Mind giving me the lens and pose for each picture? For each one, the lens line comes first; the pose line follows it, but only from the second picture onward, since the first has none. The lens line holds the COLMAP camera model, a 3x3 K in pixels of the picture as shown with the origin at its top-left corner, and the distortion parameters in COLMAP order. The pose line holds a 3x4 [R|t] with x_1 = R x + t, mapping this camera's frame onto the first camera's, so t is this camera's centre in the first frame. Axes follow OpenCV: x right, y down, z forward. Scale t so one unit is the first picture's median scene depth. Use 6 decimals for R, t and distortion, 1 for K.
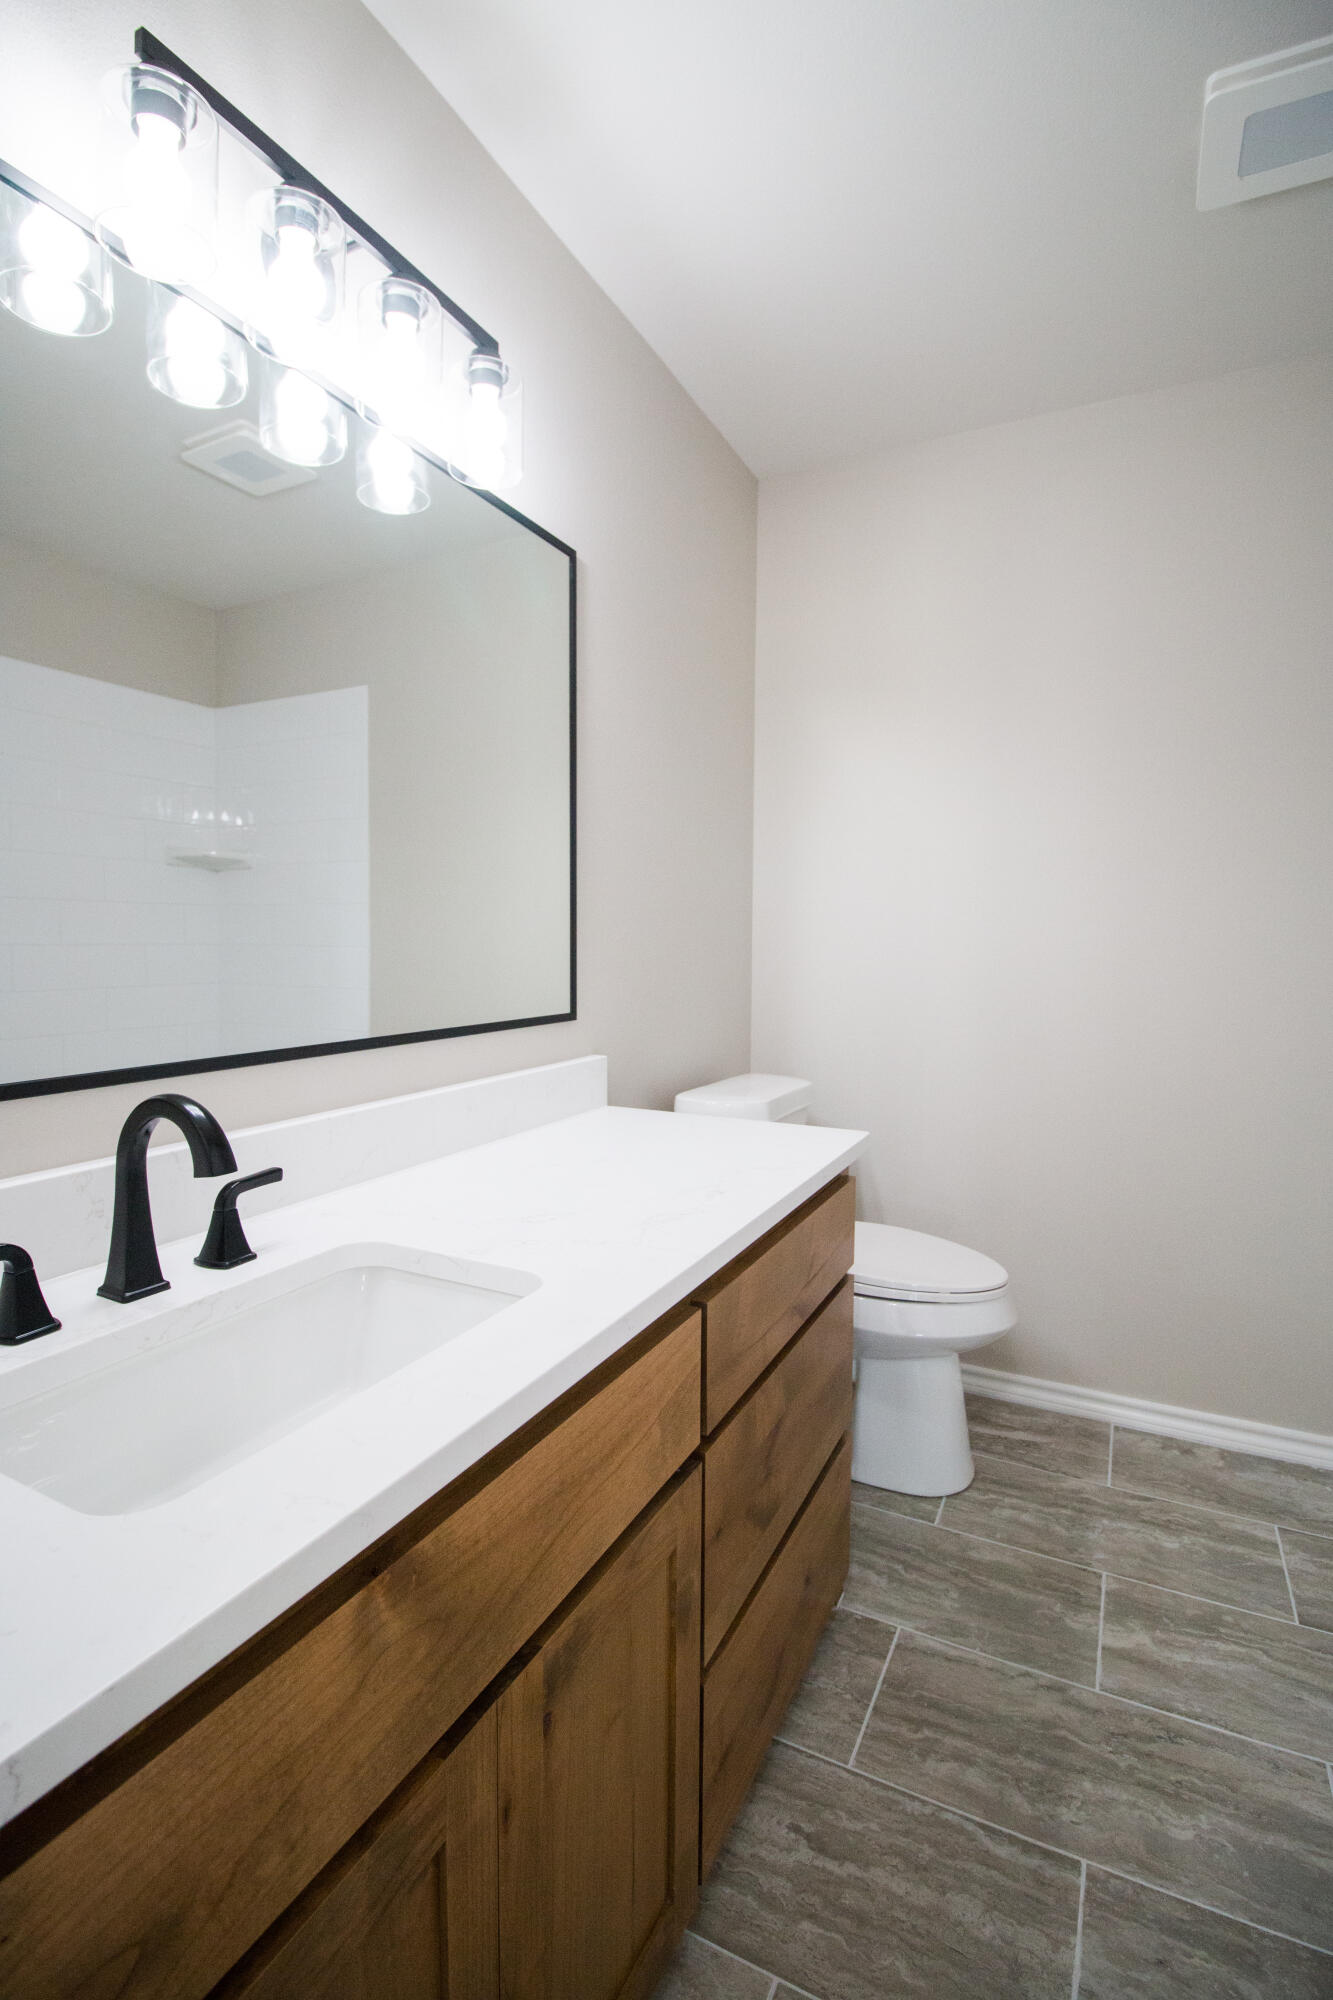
lens RADIAL K [[951.5, 0, 655.5], [0, 951.5, 997.8], [0, 0, 1]] dist [-0.005726, -0.006383]
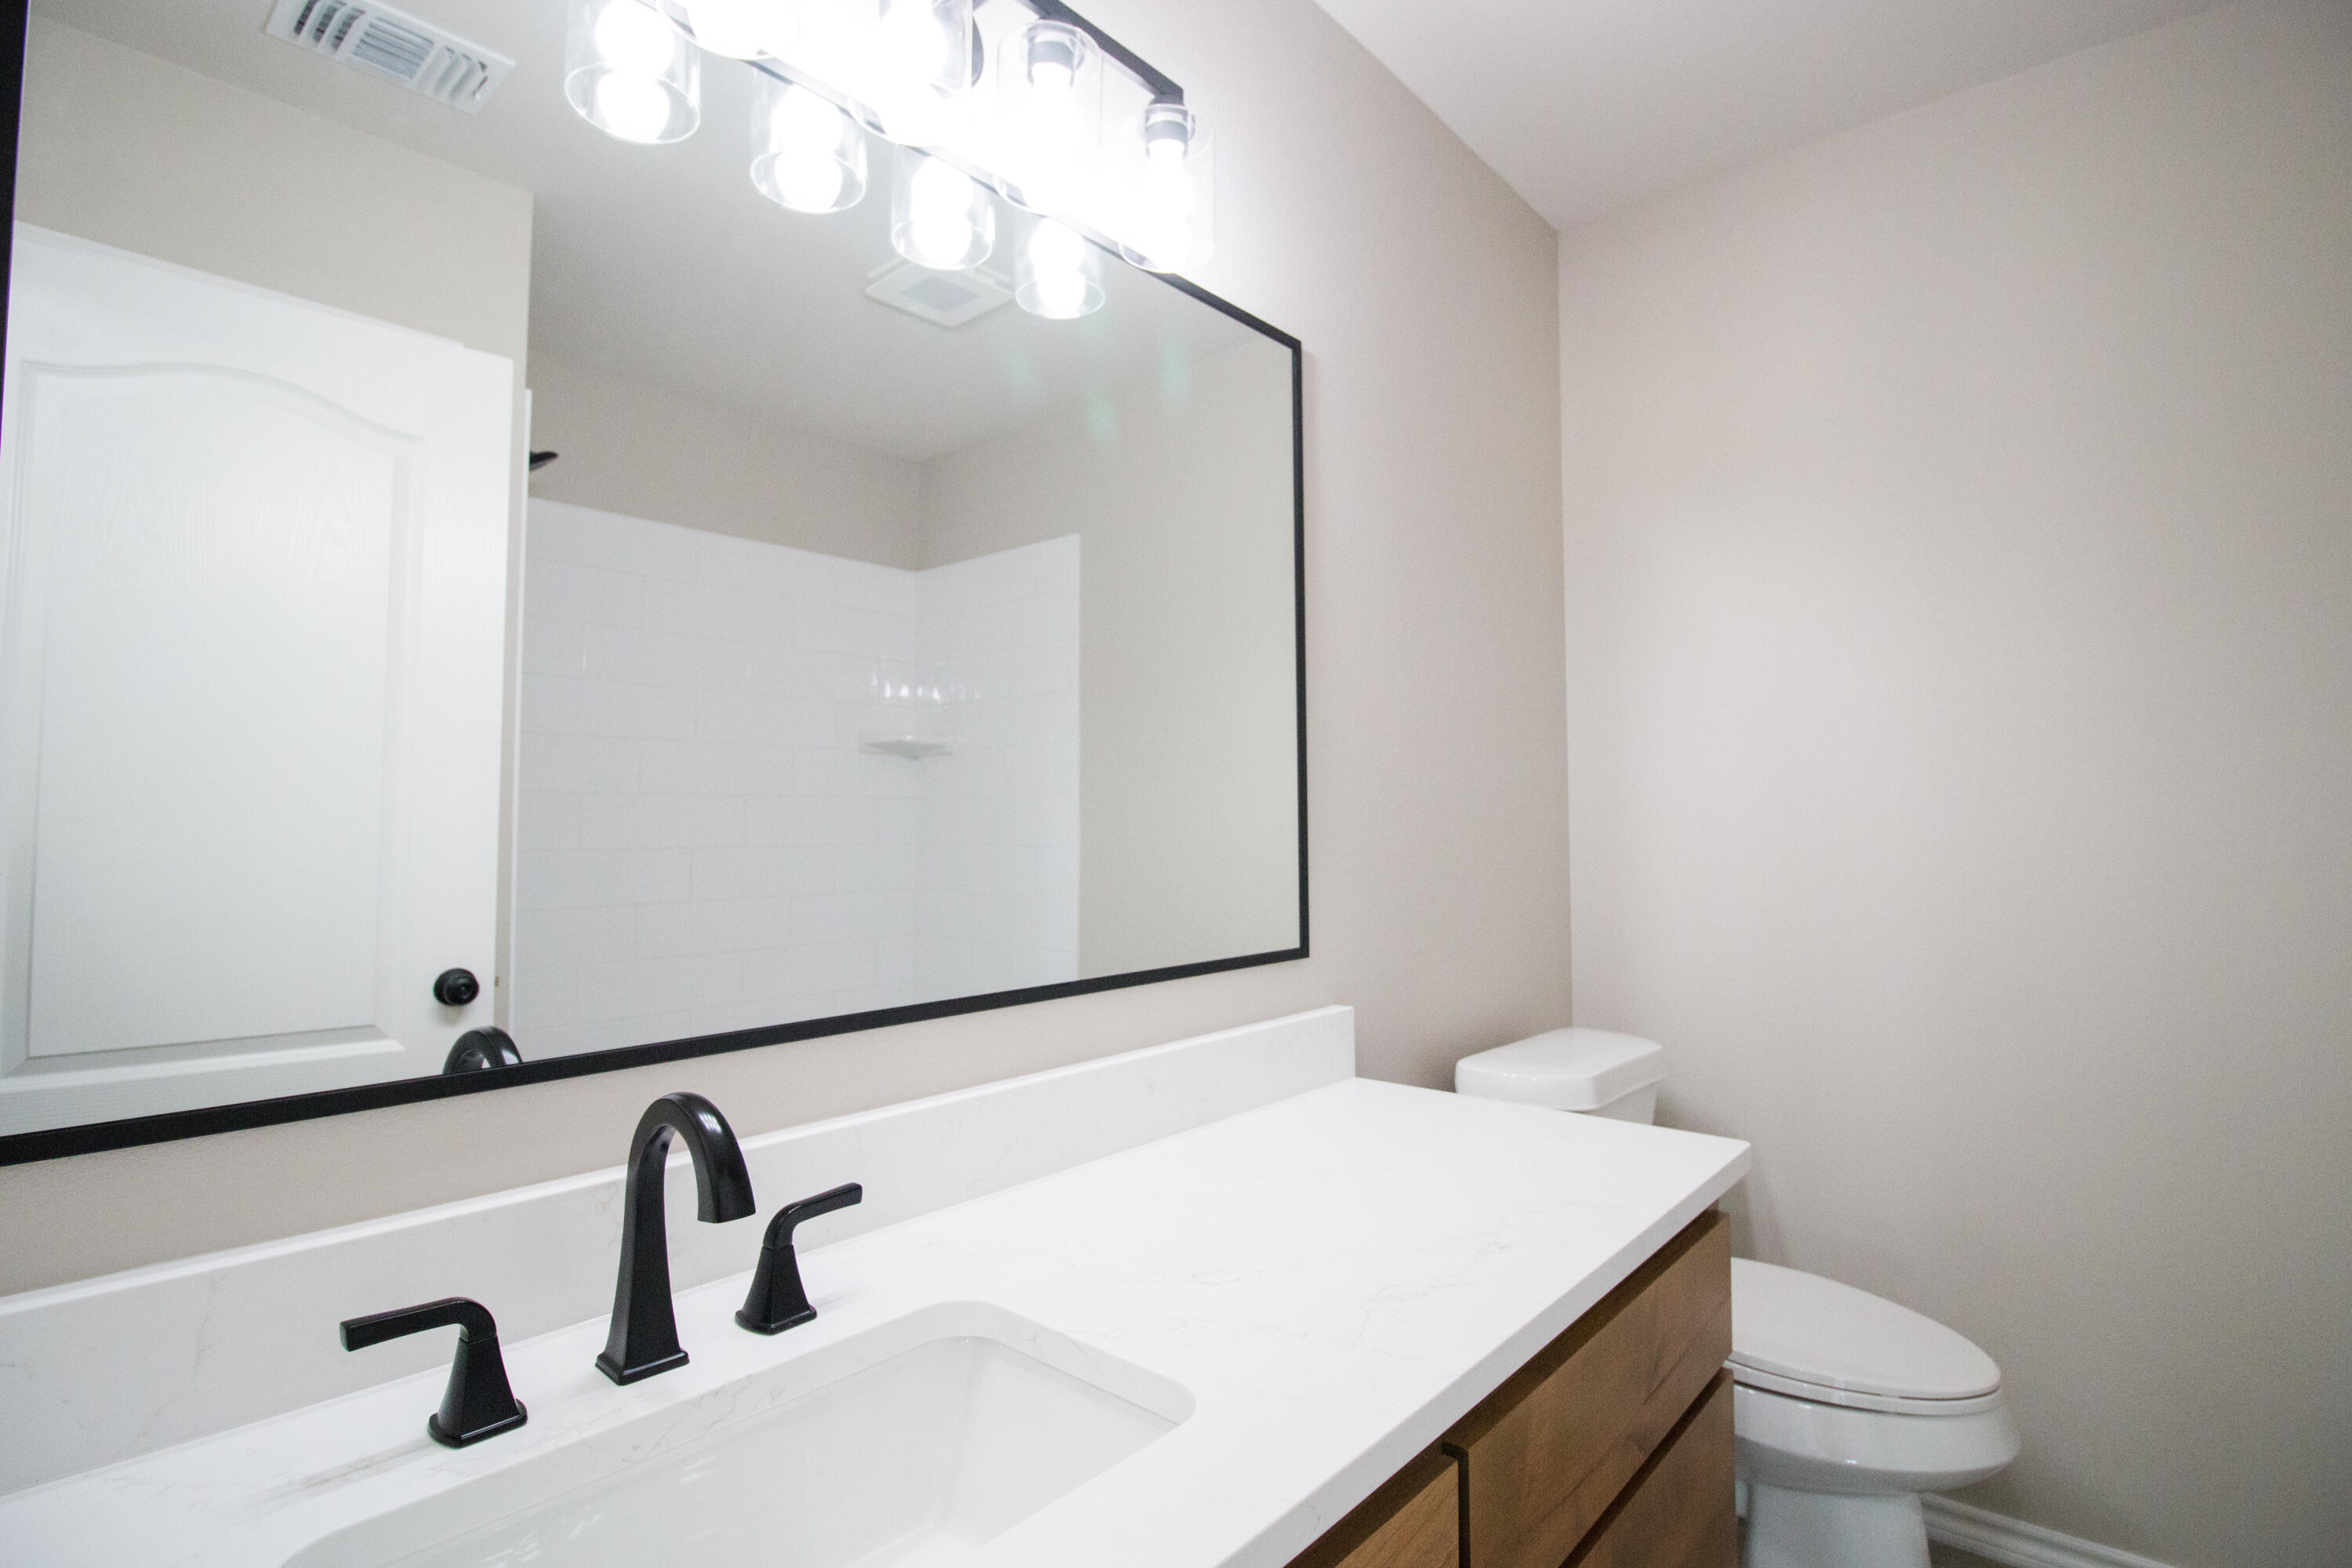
lens RADIAL K [[1118.9, 0, 1191.4], [0, 1118.9, 775.8], [0, 0, 1]] dist [-0.005726, -0.006383]
pose [[0.969557, -0.019398, -0.244097, 0.051478], [-0.004363, 0.995330, -0.096428, -0.040032], [0.244828, 0.094558, 0.964945, 0.165115]]
